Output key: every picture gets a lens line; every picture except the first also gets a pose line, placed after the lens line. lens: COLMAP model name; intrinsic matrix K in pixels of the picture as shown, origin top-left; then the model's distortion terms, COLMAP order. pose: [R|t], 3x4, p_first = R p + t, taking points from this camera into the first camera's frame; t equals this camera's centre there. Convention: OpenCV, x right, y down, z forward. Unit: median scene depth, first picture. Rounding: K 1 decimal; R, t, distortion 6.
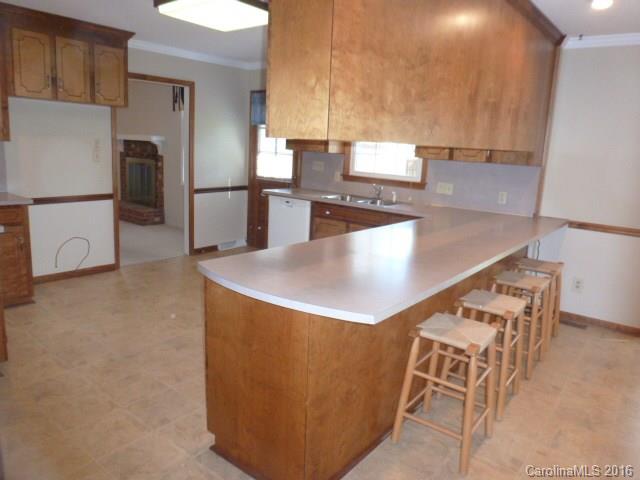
lens RADIAL K [[469.0, 0, 323.8], [0, 469.0, 239.2], [0, 0, 1]] dist [-0.008108, -0.002468]
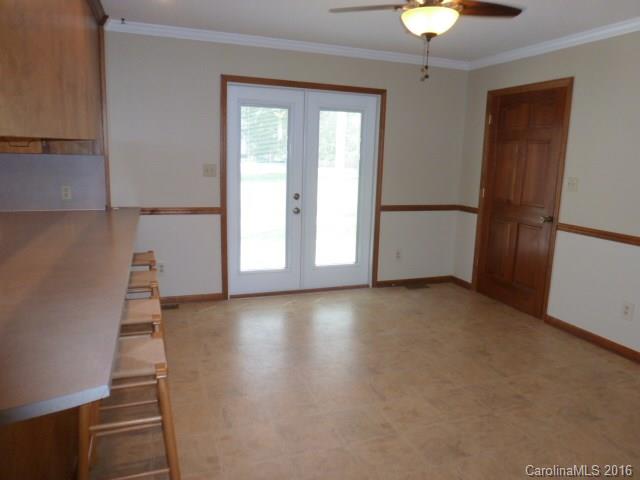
lens RADIAL K [[469.0, 0, 323.8], [0, 469.0, 239.2], [0, 0, 1]] dist [-0.008108, -0.002468]
pose [[0.531863, -0.190540, 0.825116, -0.150988], [0.163331, 0.979144, 0.120828, -0.046879], [-0.830930, 0.070503, 0.551892, 0.190356]]
